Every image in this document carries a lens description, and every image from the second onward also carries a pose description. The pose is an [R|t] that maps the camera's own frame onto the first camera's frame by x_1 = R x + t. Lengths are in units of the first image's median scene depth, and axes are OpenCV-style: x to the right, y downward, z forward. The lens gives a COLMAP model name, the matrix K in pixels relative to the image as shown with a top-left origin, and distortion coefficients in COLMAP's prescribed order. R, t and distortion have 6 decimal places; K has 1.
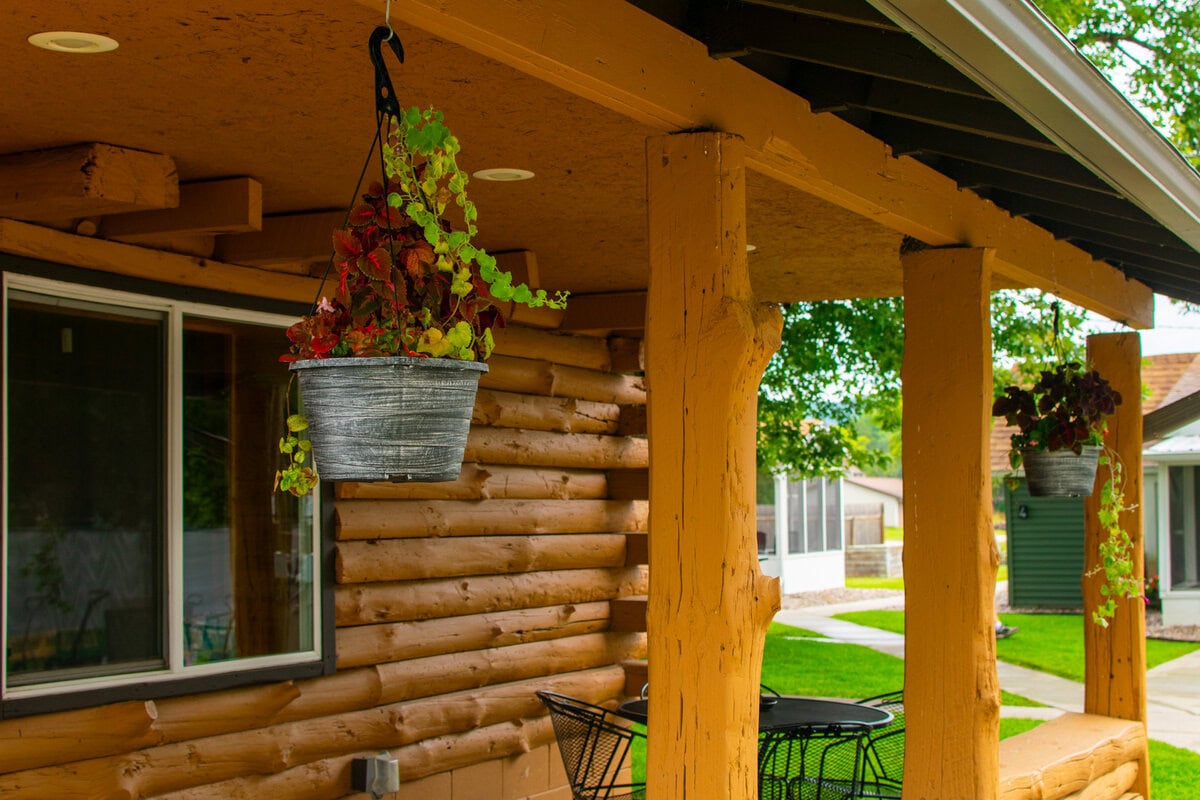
lens RADIAL K [[1830.5, 0, 598.8], [0, 1830.5, 400.7], [0, 0, 1]] dist [-0.007485, 0.000000]
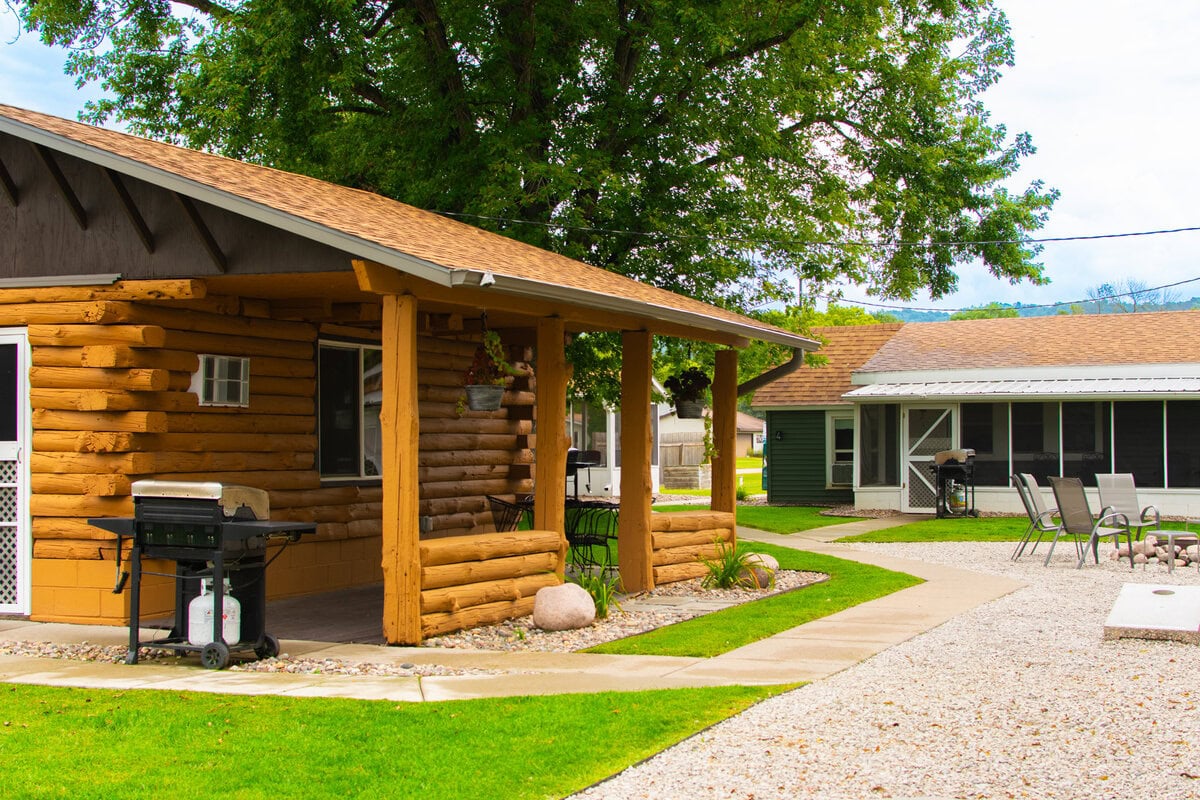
lens RADIAL K [[1830.5, 0, 599.9], [0, 1830.5, 400.1], [0, 0, 1]] dist [-0.007485, 0.000000]
pose [[0.996592, 0.010122, 0.081867, -0.073517], [-0.013196, 0.999225, 0.037097, -0.057914], [-0.081428, -0.038050, 0.995953, -1.332391]]
